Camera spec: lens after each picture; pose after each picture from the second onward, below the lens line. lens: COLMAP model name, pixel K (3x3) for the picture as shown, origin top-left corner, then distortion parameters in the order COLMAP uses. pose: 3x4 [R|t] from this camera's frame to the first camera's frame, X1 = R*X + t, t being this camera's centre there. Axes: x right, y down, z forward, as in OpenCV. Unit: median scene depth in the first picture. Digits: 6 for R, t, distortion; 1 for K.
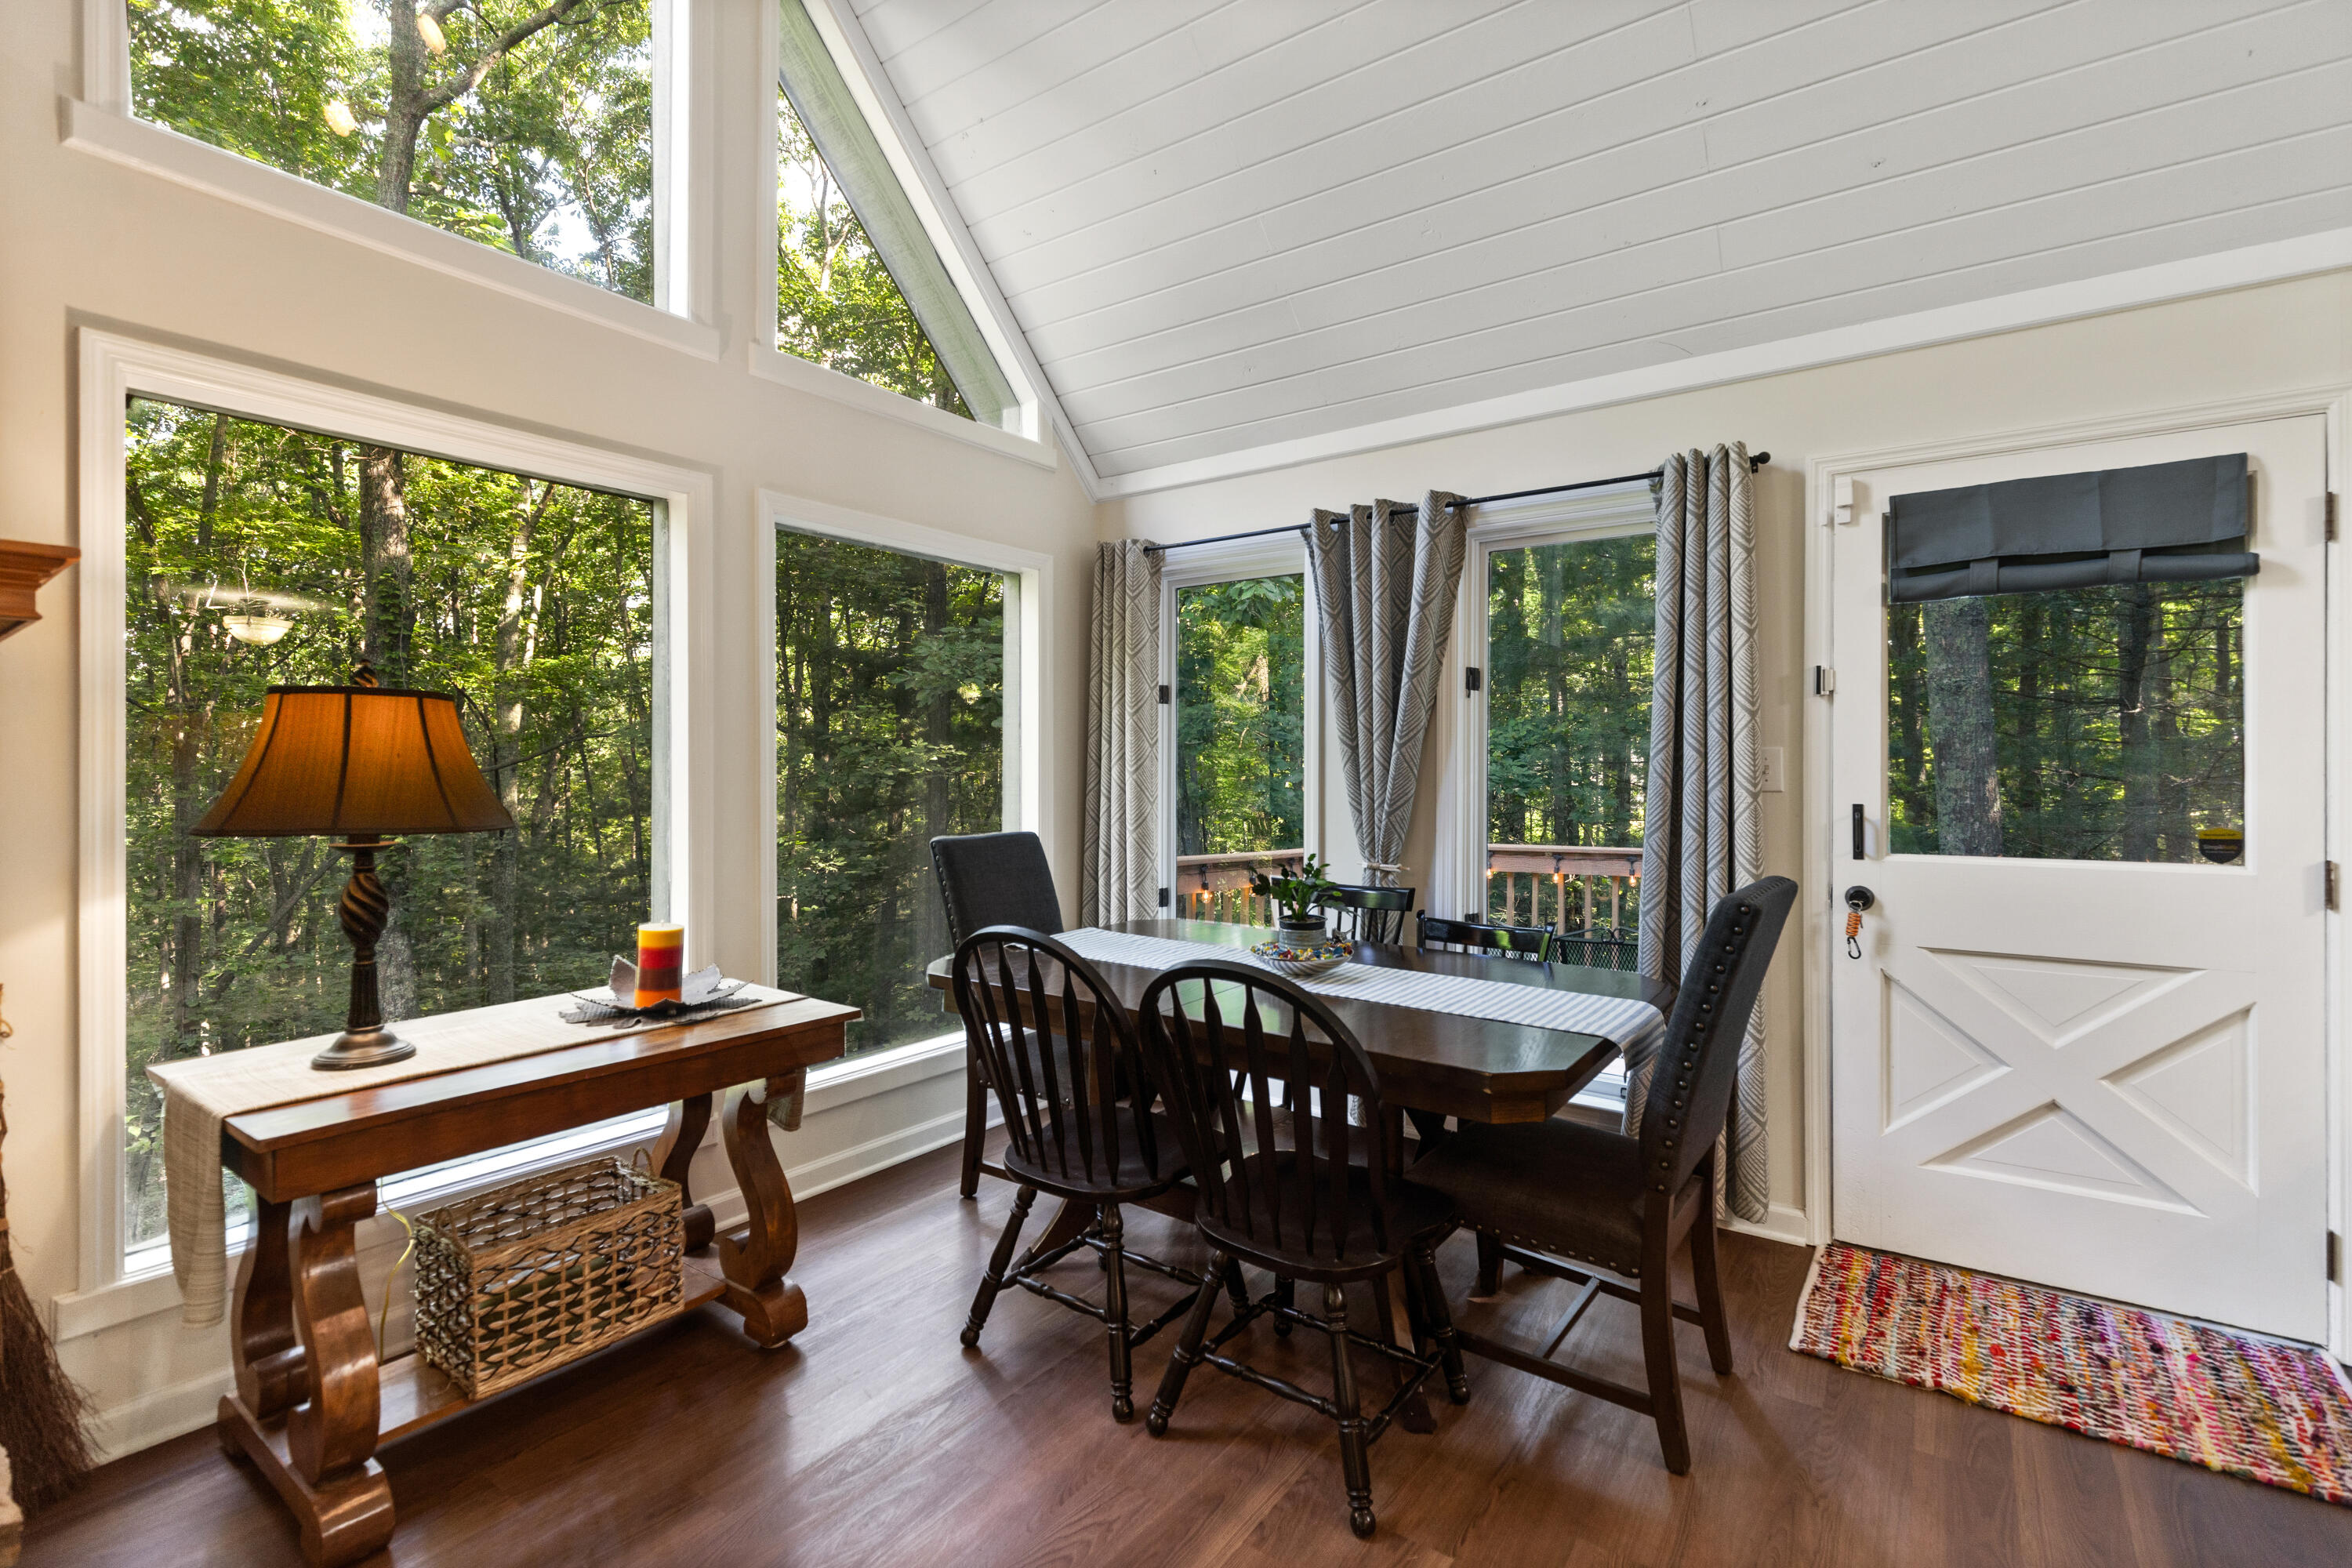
lens RADIAL K [[1074.4, 0, 1171.1], [0, 1074.4, 767.7], [0, 0, 1]] dist [0.006822, -0.001112]
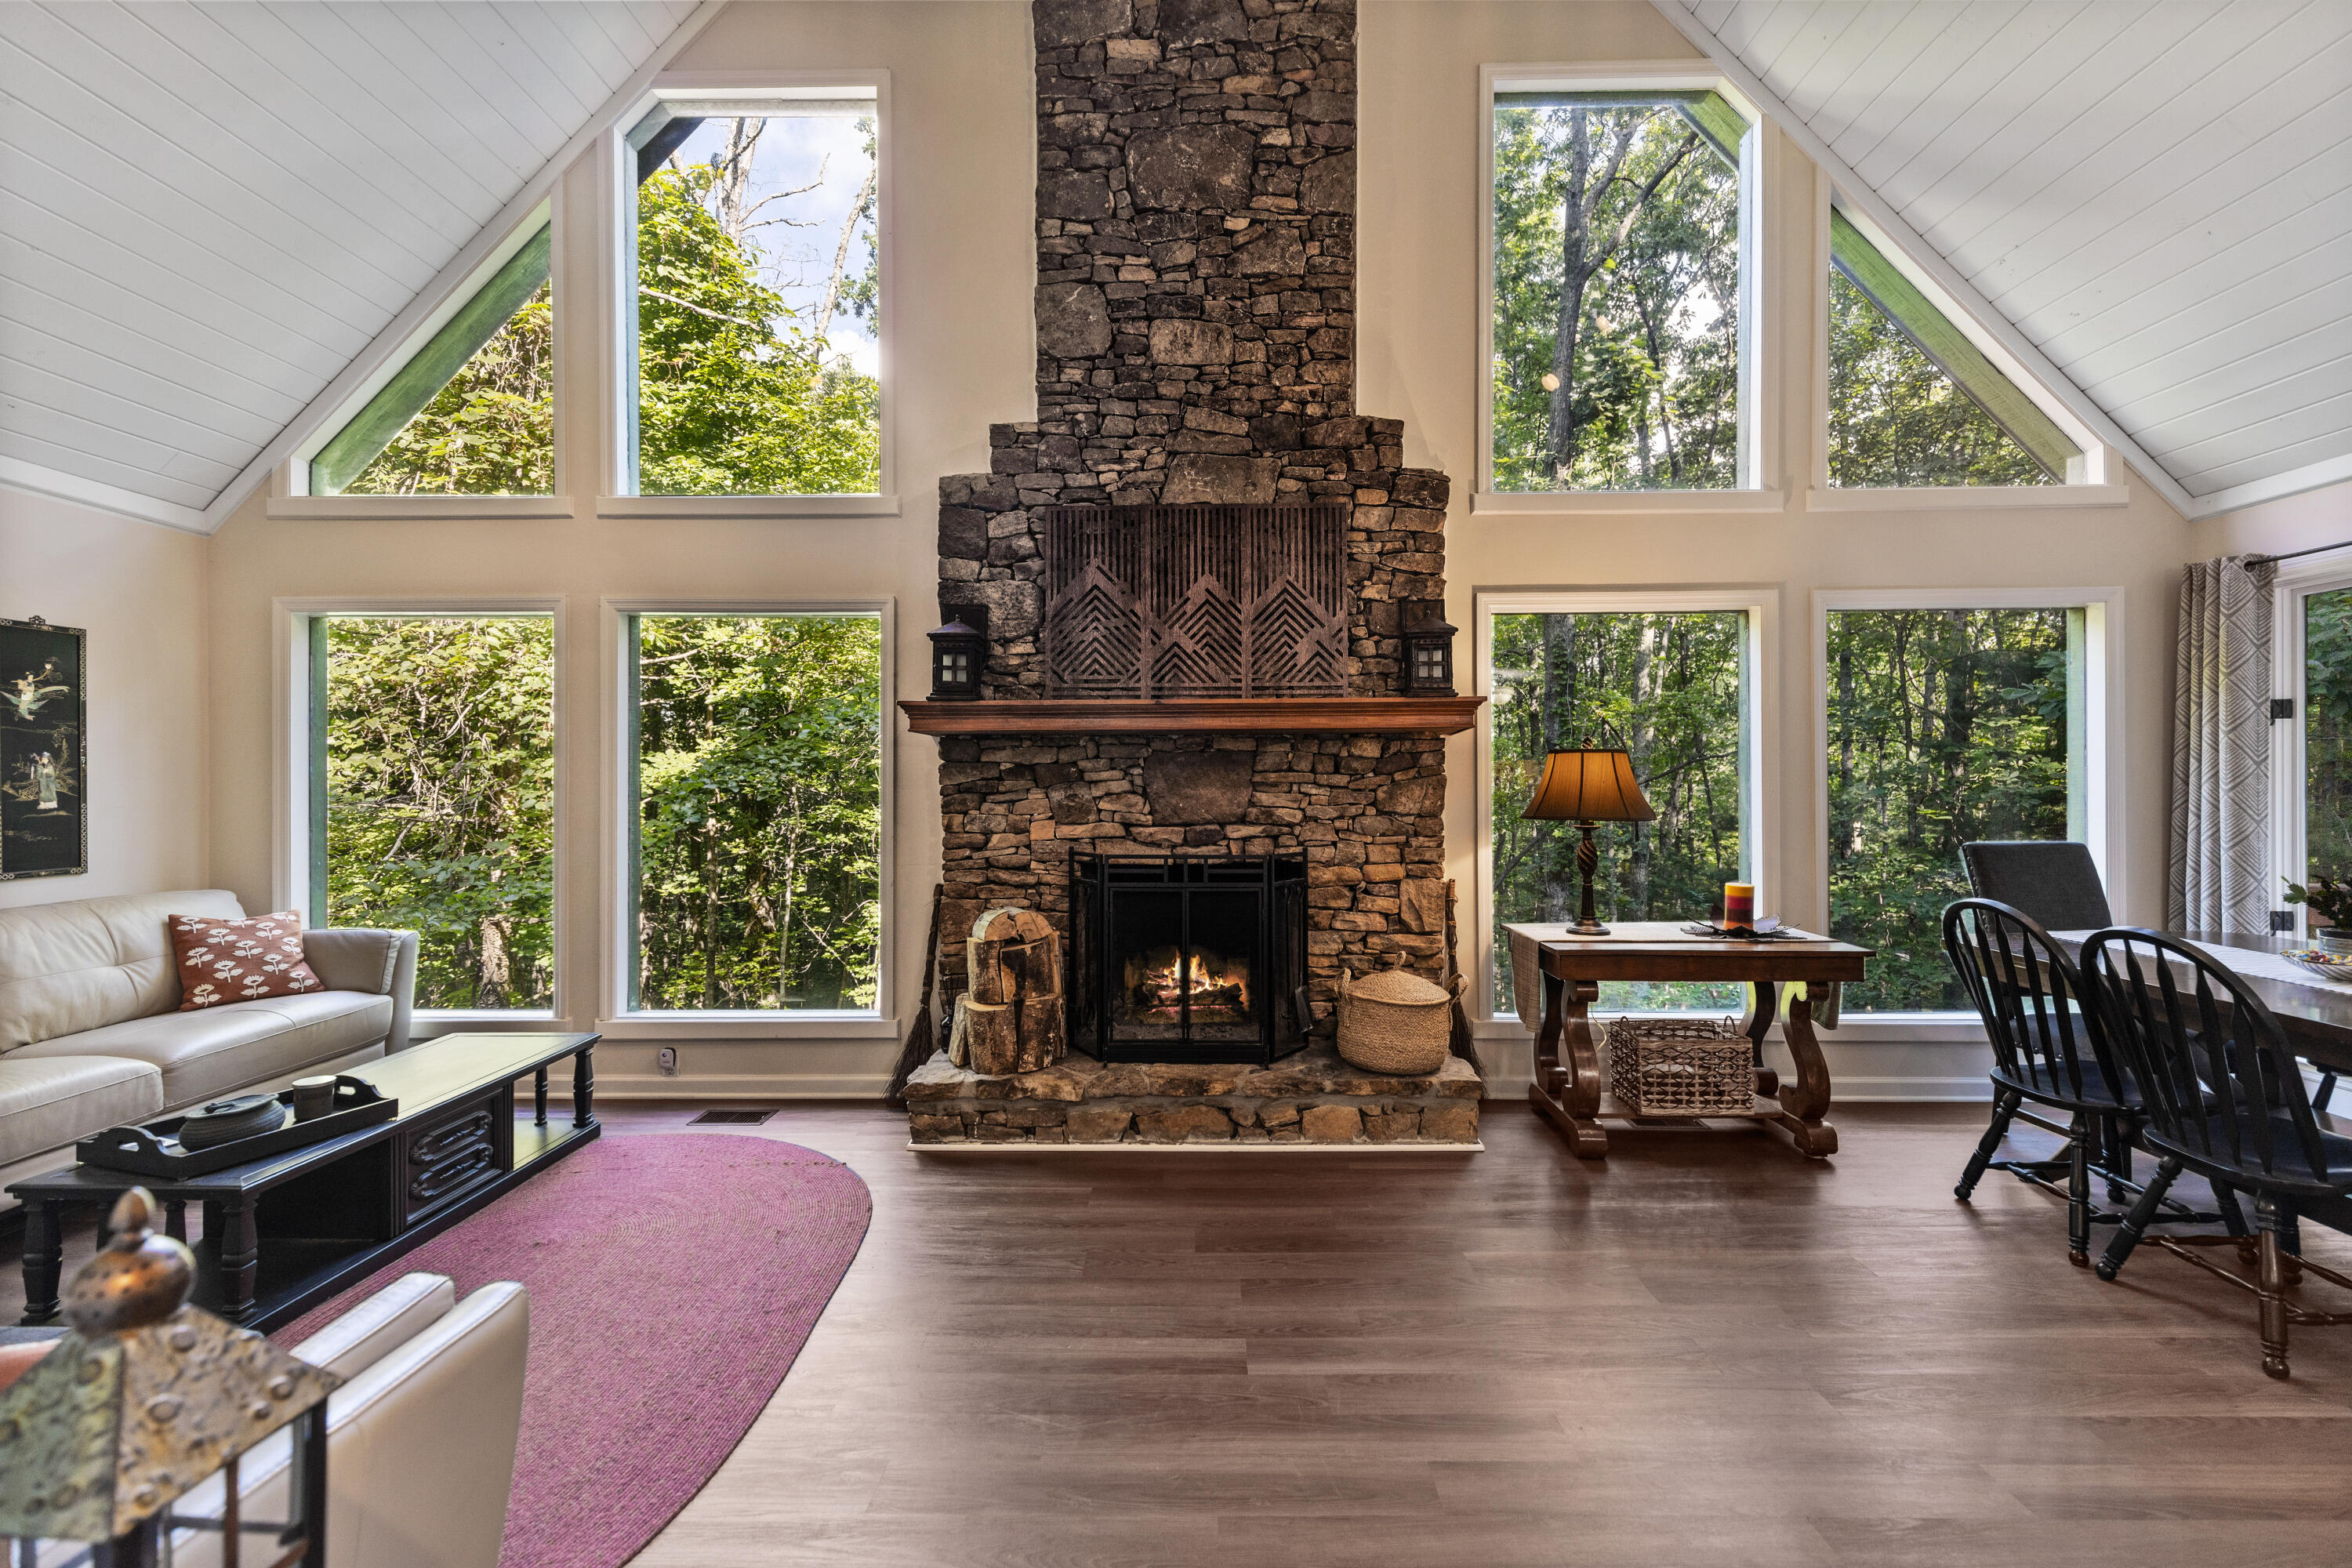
lens RADIAL K [[1074.4, 0, 1190.4], [0, 1074.4, 781.9], [0, 0, 1]] dist [0.006822, -0.001112]
pose [[0.584154, -0.004907, -0.811628, 0.304694], [0.003706, 0.999987, -0.003378, -0.004965], [0.811634, -0.001034, 0.584165, -0.526662]]
